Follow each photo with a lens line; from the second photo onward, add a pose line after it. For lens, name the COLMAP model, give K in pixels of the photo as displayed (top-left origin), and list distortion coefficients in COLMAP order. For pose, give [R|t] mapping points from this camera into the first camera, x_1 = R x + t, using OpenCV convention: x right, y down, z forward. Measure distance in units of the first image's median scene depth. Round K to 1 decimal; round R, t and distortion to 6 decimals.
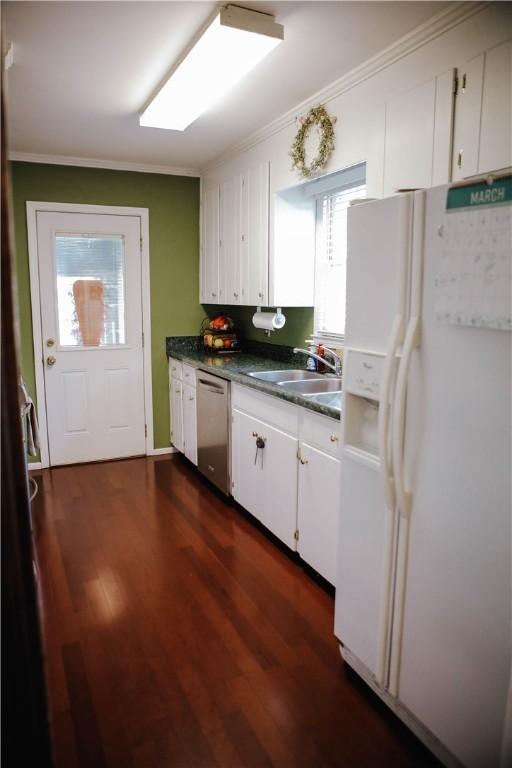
lens RADIAL K [[522.2, 0, 255.3], [0, 522.2, 383.4], [0, 0, 1]] dist [-0.065875, 0.001480]
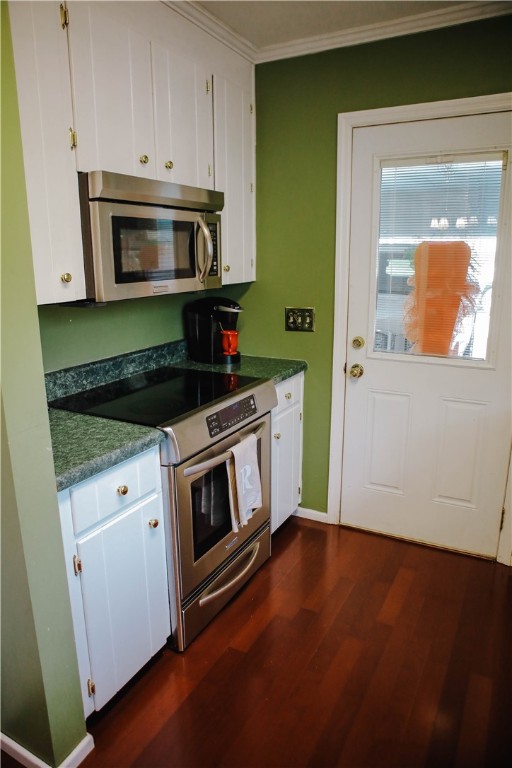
lens RADIAL K [[522.2, 0, 255.9], [0, 522.2, 381.8], [0, 0, 1]] dist [-0.065875, 0.001480]
pose [[0.596636, 0.177599, -0.782614, 0.034065], [-0.137885, 0.983389, 0.118043, -0.088088], [0.790578, 0.037482, 0.611213, 0.507783]]
